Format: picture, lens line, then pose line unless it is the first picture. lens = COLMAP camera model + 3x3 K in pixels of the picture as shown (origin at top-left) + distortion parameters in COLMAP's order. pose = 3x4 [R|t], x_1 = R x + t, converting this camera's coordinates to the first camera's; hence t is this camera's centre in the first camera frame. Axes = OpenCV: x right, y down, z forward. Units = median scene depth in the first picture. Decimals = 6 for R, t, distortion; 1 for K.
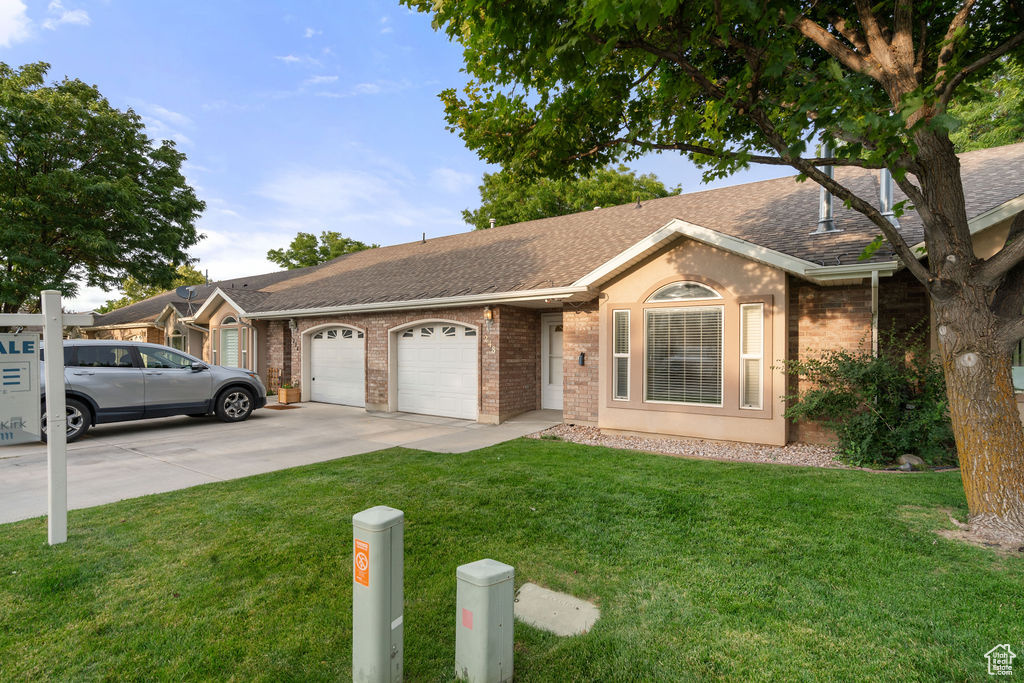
lens RADIAL K [[464.5, 0, 512.0], [0, 464.5, 341.5], [0, 0, 1]] dist [-0.000276, 0.000246]
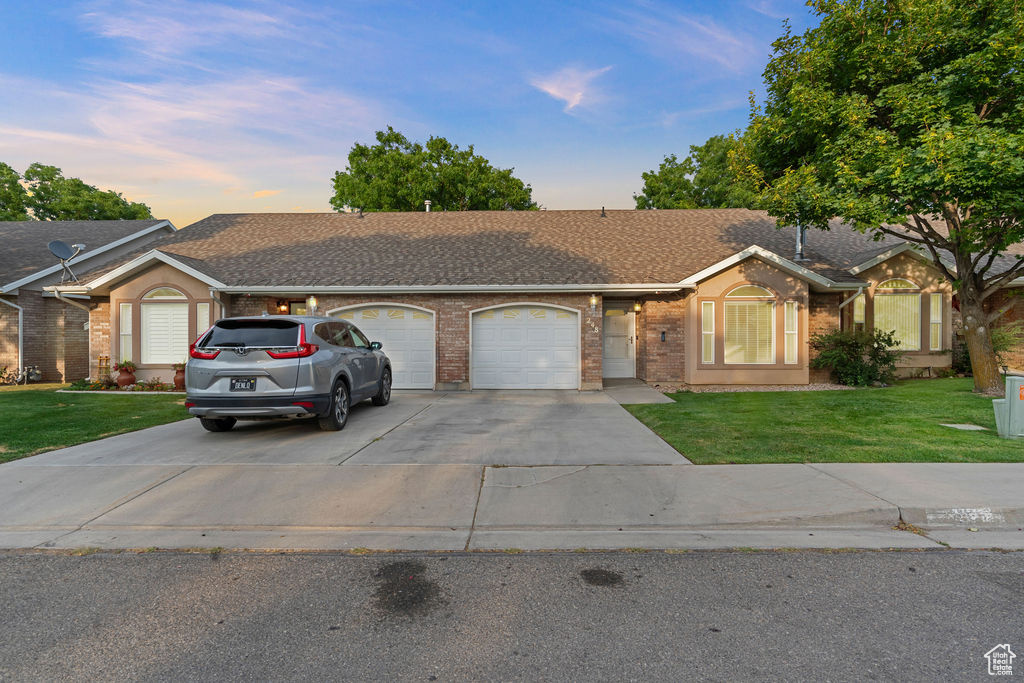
lens RADIAL K [[502.5, 0, 509.5], [0, 502.5, 328.0], [0, 0, 1]] dist [-0.000024, 0.000107]
pose [[0.848202, 0.009158, 0.529594, -0.995635], [-0.006436, 0.999955, -0.006984, 0.025779], [-0.529634, 0.002515, 0.848223, -0.007908]]
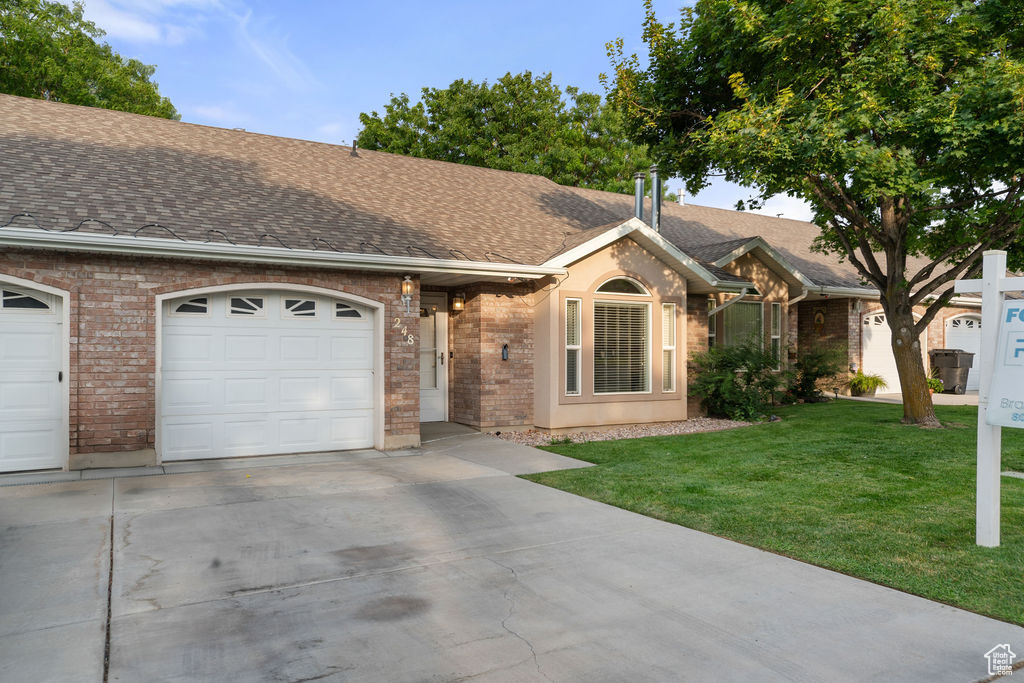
lens RADIAL K [[677.1, 0, 495.7], [0, 677.1, 345.1], [0, 0, 1]] dist [-0.003675, 0.001257]
pose [[0.451775, 0.013074, 0.892036, -0.930140], [-0.014938, 0.999863, -0.007089, 0.033088], [-0.892007, -0.010123, 0.451909, 0.459142]]
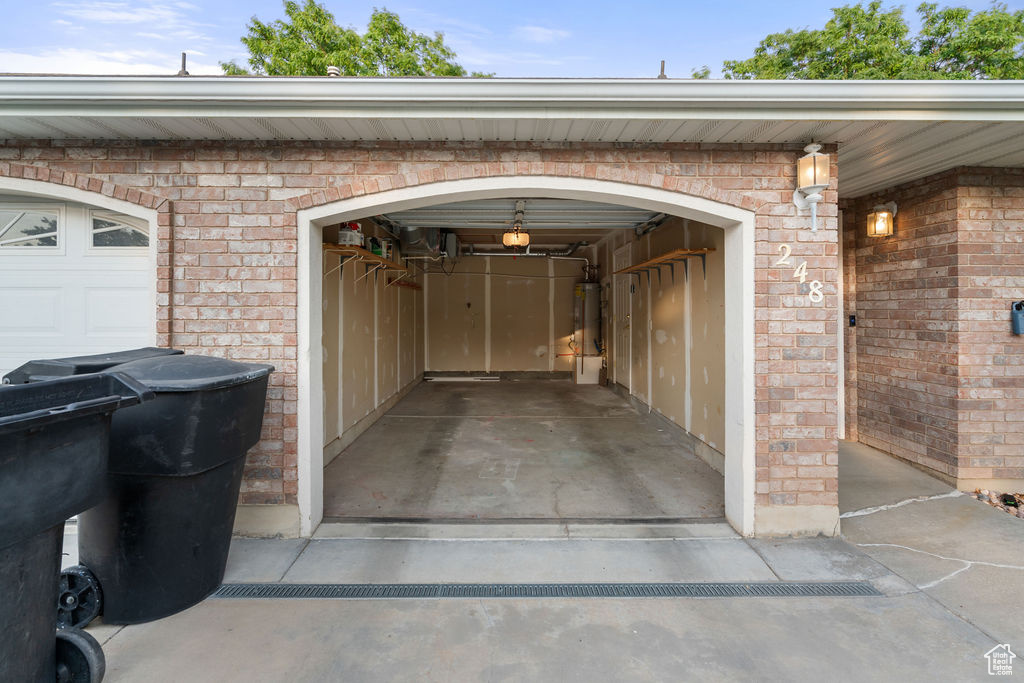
lens RADIAL K [[467.3, 0, 513.4], [0, 467.3, 310.8], [0, 0, 1]] dist [-0.000784, -0.000064]
pose [[0.818112, 0.000403, 0.575059, -0.401644], [-0.010264, 0.999851, 0.013902, 0.029898], [-0.574968, -0.017276, 0.817994, 0.913577]]
